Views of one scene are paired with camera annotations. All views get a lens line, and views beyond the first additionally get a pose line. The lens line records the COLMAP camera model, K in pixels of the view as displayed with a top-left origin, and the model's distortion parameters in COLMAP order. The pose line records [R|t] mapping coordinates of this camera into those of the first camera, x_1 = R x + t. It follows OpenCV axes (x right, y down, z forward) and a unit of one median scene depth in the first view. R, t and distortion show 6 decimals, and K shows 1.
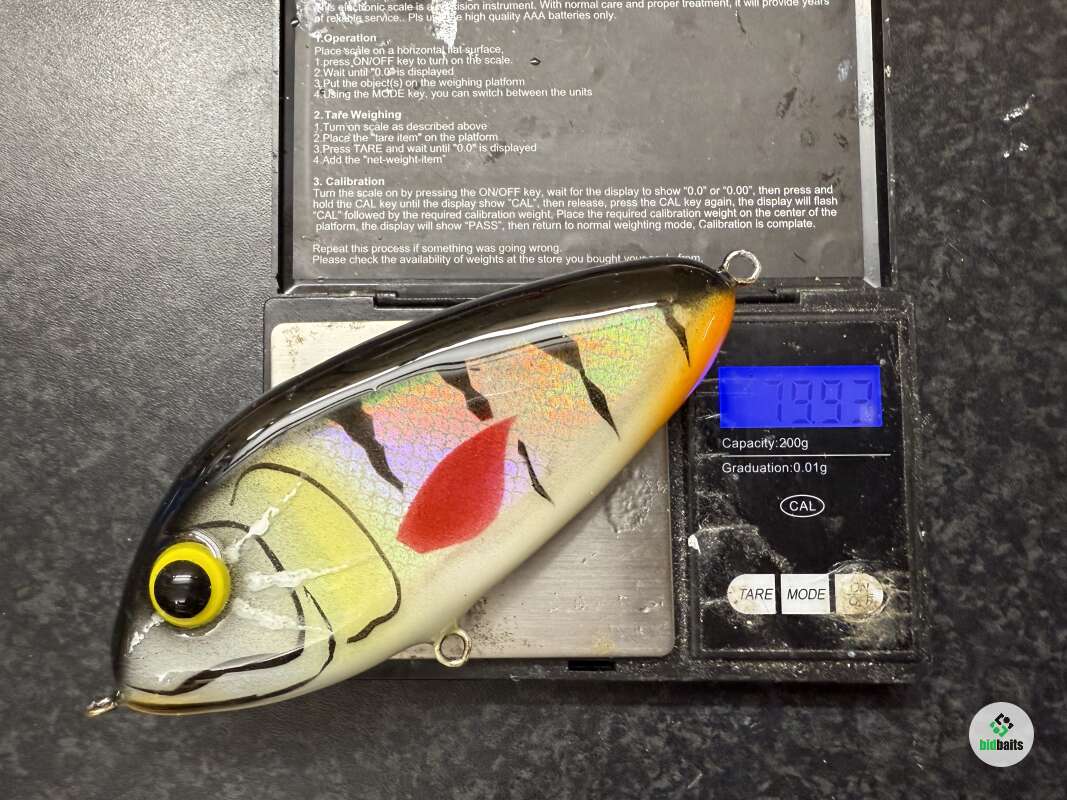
lens RADIAL K [[643.4, 0, 458.2], [0, 643.4, 405.3], [0, 0, 1]] dist [0.004258, 0.004718]
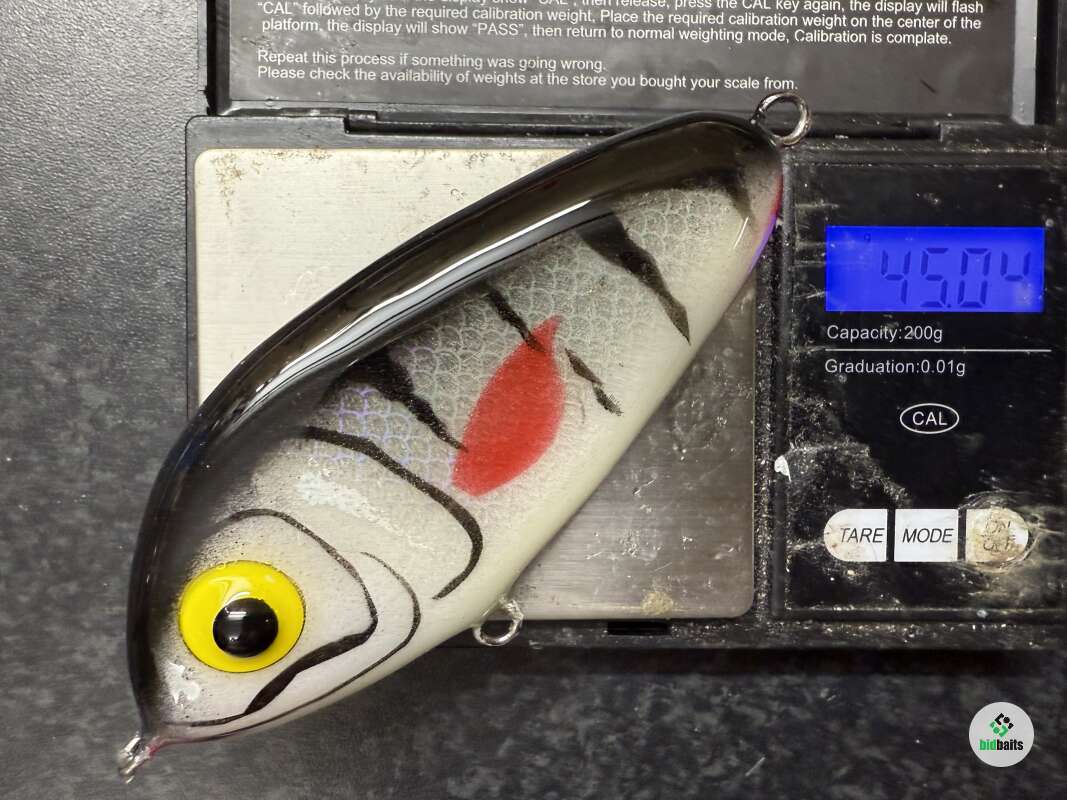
lens RADIAL K [[776.6, 0, 478.1], [0, 776.6, 372.1], [0, 0, 1]] dist [0.007068, 0.004241]
pose [[0.999093, 0.010792, 0.041180, -0.014916], [-0.014204, 0.996409, 0.083466, 0.028406], [-0.040132, -0.083976, 0.995659, 0.108128]]
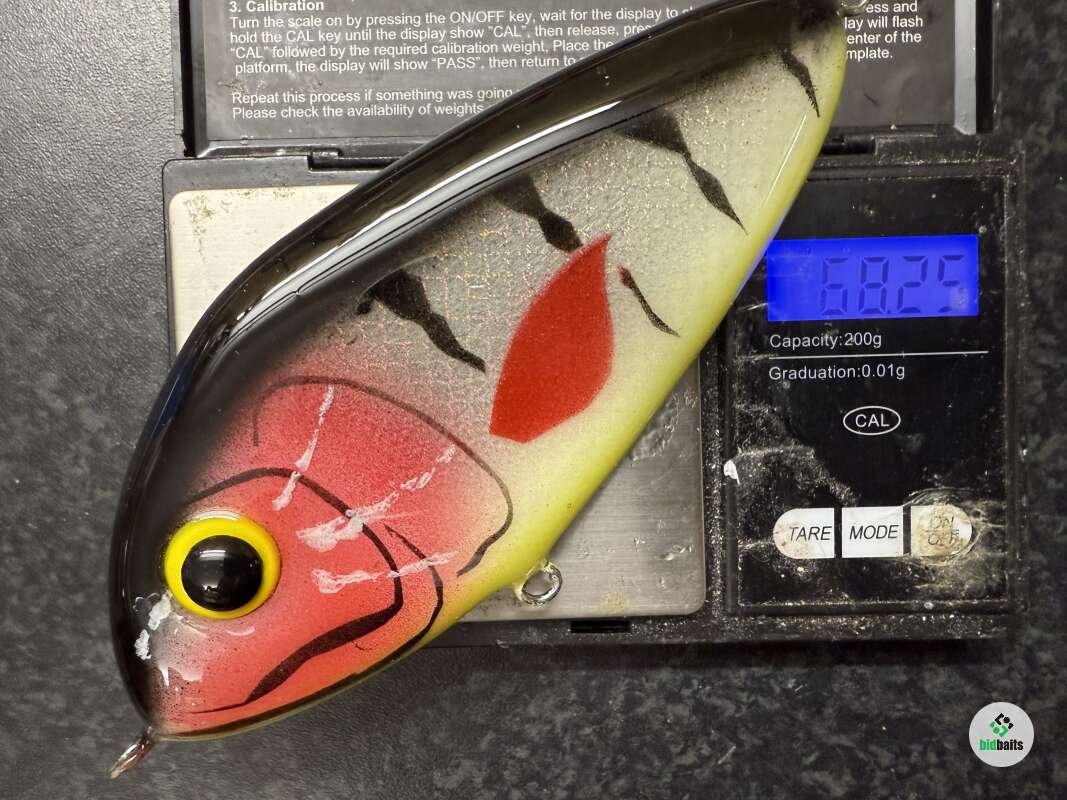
lens RADIAL K [[749.3, 0, 456.7], [0, 749.3, 380.1], [0, 0, 1]] dist [0.006603, 0.003641]
pose [[0.999733, -0.020639, 0.010384, 0.022327], [0.019682, 0.996185, 0.085014, 0.017018], [-0.012099, -0.084787, 0.996326, 0.088849]]
